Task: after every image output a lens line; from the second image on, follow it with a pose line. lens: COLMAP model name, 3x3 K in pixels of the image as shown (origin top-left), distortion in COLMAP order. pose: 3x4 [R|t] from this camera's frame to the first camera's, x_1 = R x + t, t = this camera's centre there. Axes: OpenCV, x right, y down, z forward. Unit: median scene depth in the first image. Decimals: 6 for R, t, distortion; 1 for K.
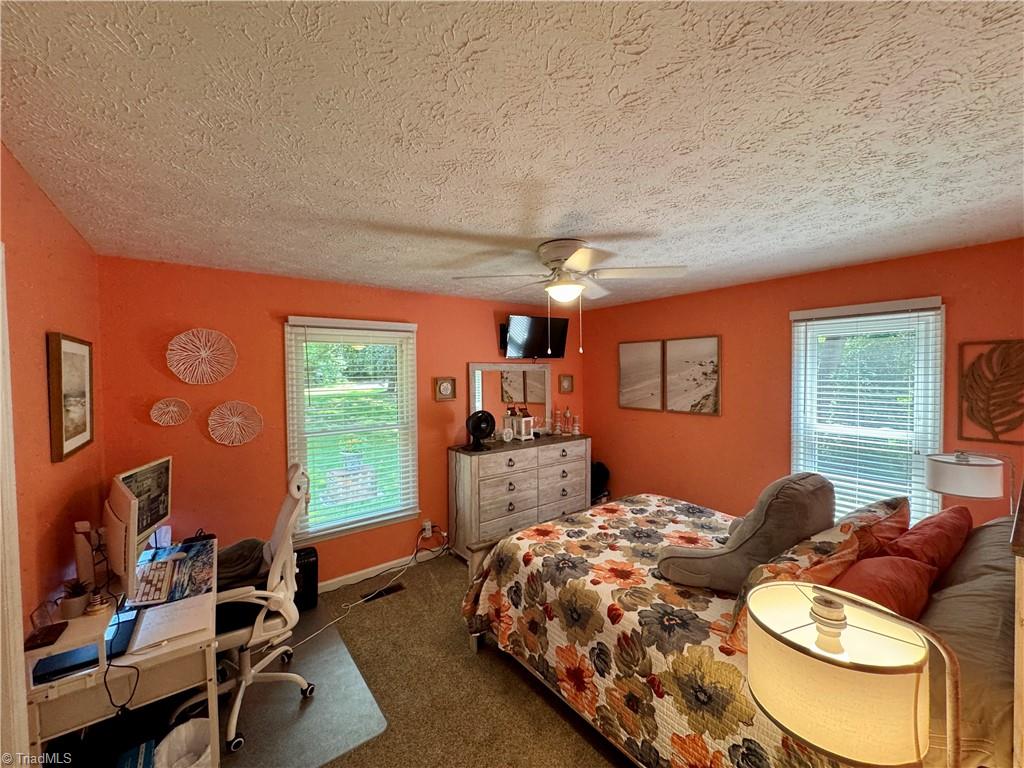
lens RADIAL K [[412.5, 0, 513.0], [0, 412.5, 381.5], [0, 0, 1]] dist [-0.002300, 0.000013]
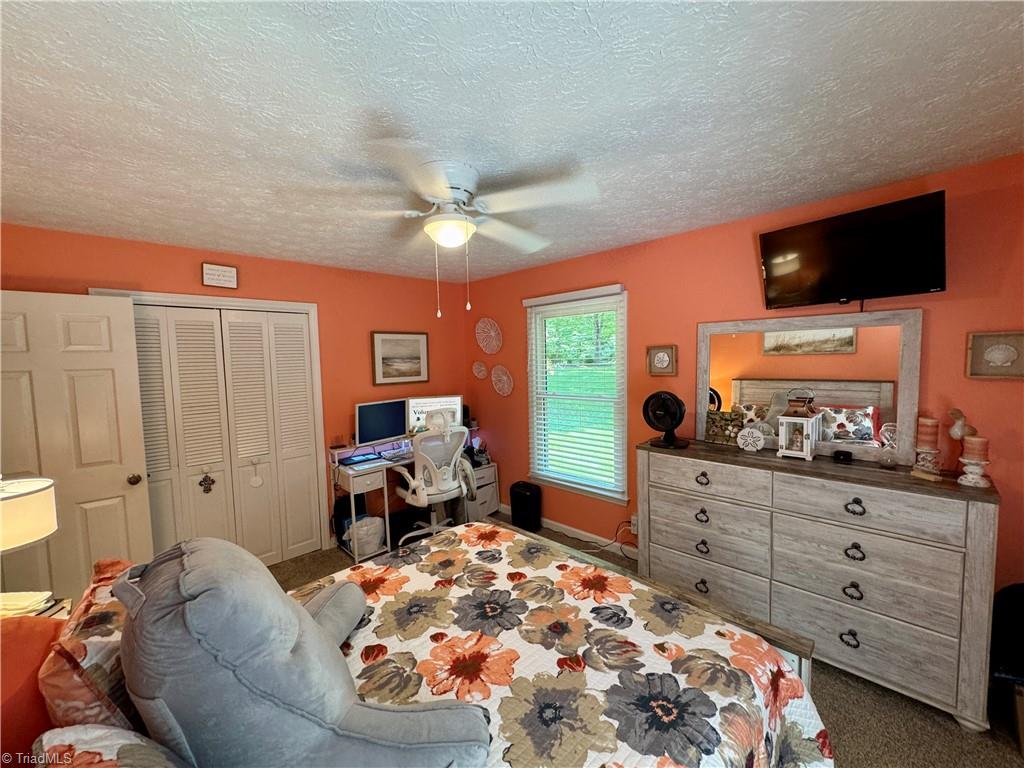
lens RADIAL K [[412.5, 0, 512.3], [0, 412.5, 382.6], [0, 0, 1]] dist [-0.002300, 0.000013]
pose [[0.120458, 0.068447, -0.990356, 0.748949], [0.002877, 0.997592, 0.069297, 0.006774], [0.992714, -0.011196, 0.119971, 0.825494]]
